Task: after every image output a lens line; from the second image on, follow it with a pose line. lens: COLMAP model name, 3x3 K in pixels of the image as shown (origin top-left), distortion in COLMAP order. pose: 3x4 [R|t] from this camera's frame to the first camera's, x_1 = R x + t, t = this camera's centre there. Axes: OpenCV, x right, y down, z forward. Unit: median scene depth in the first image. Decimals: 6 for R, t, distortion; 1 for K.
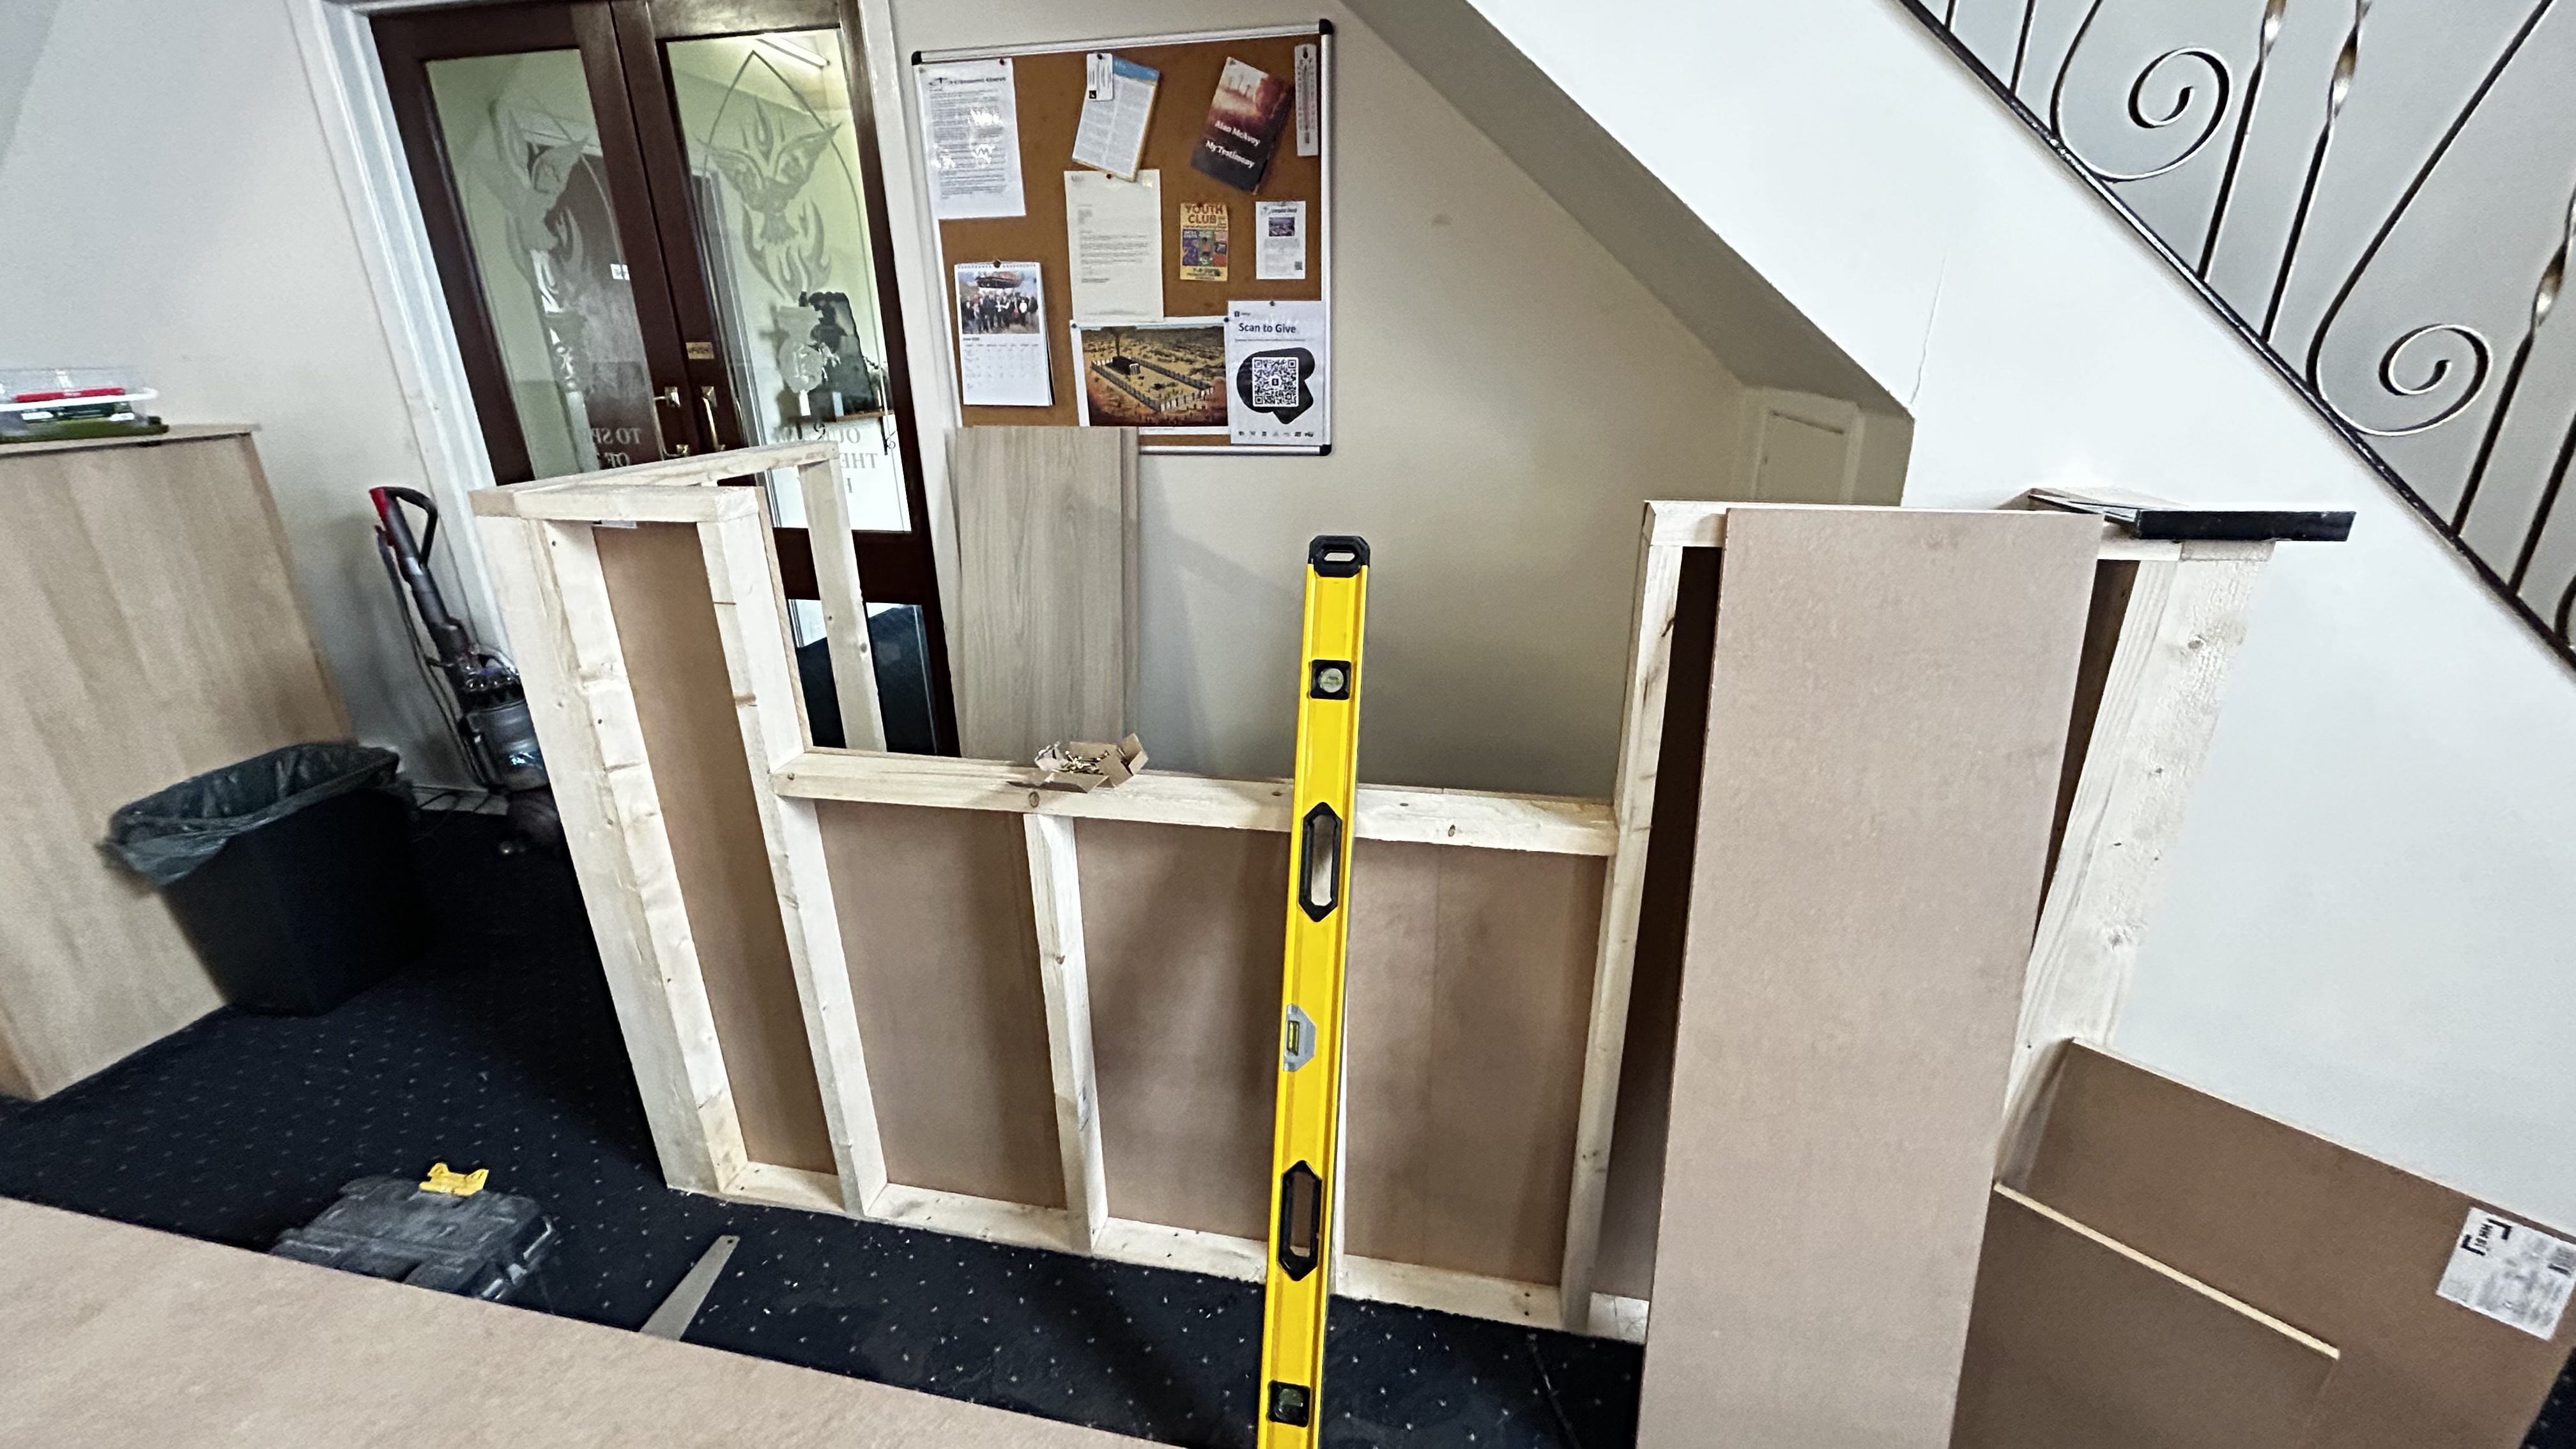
lens RADIAL K [[1036.2, 0, 1283.8], [0, 1036.2, 721.2], [0, 0, 1]] dist [0.000967, -0.000074]
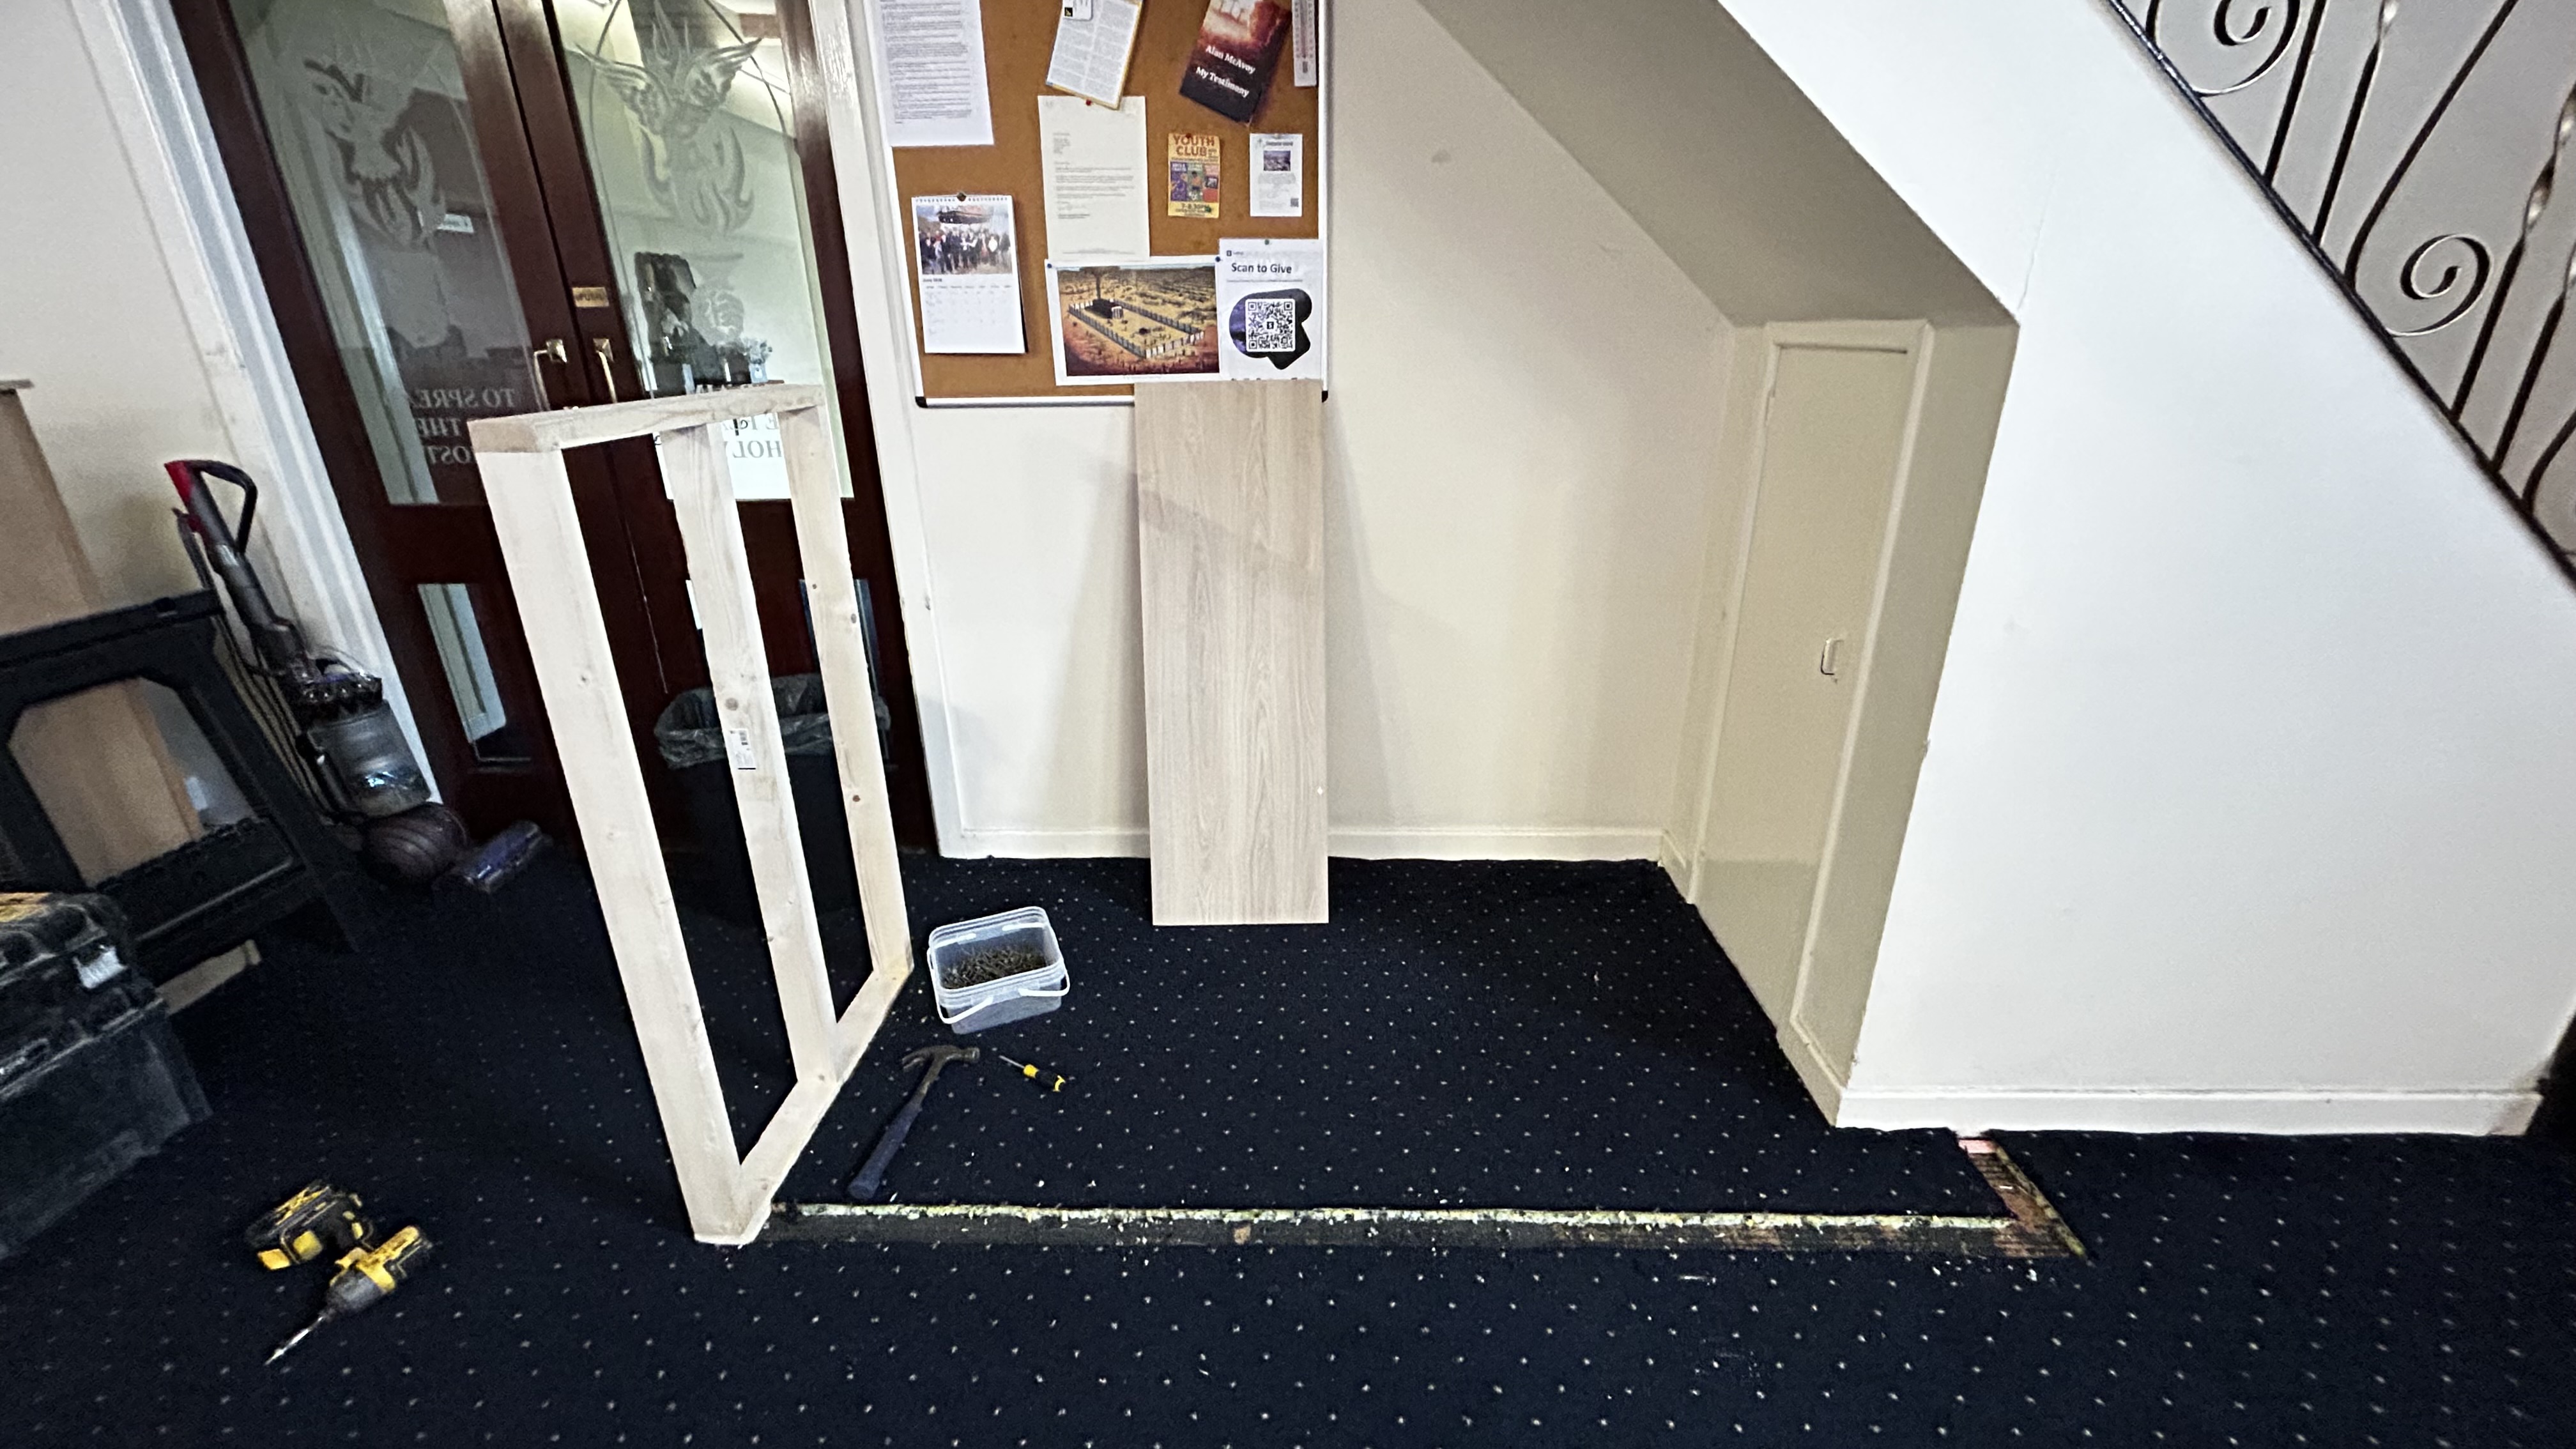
lens RADIAL K [[1036.2, 0, 1283.9], [0, 1036.2, 719.1], [0, 0, 1]] dist [0.000967, -0.000074]
pose [[0.985229, -0.061127, 0.159963, -0.170448], [0.059840, 0.998125, 0.012857, 0.025980], [-0.160449, -0.003095, 0.987039, 0.045886]]
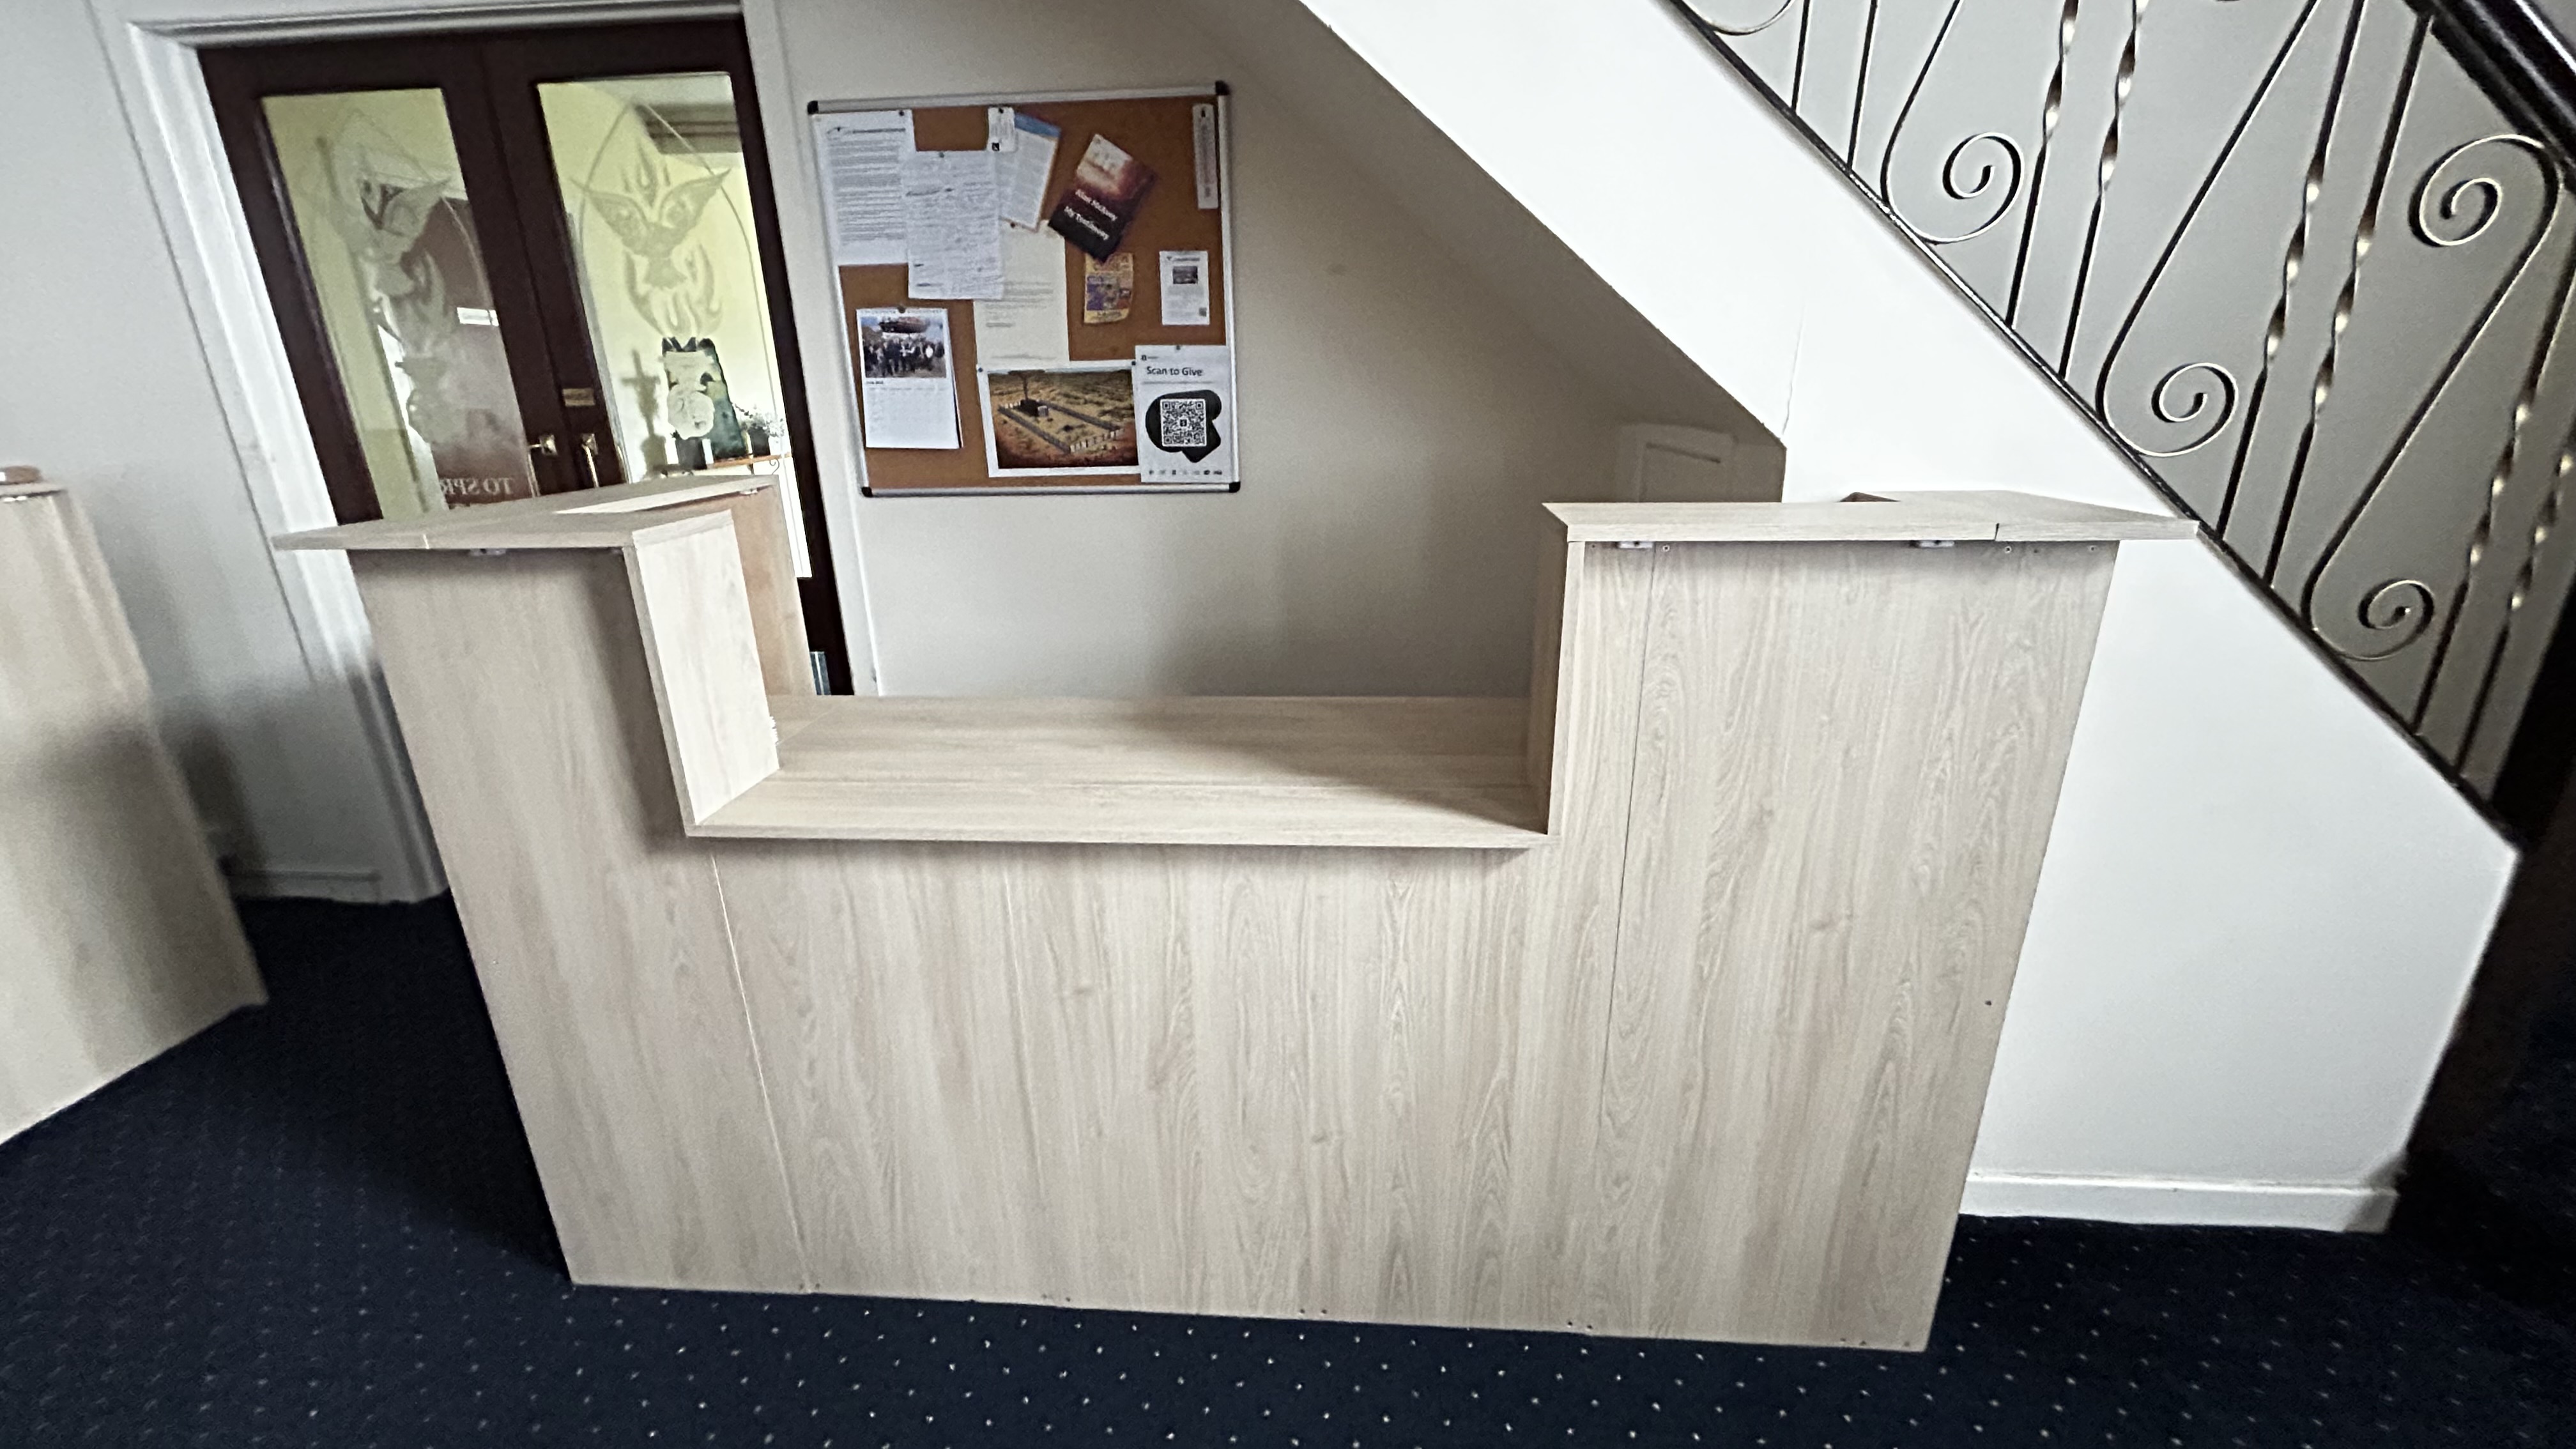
lens RADIAL K [[1036.2, 0, 1282.4], [0, 1036.2, 721.0], [0, 0, 1]] dist [0.000967, -0.000074]
pose [[0.992381, -0.043541, 0.115254, -0.042071], [0.047802, 0.998262, -0.034464, 0.009875], [-0.113553, 0.039711, 0.992738, -0.024885]]
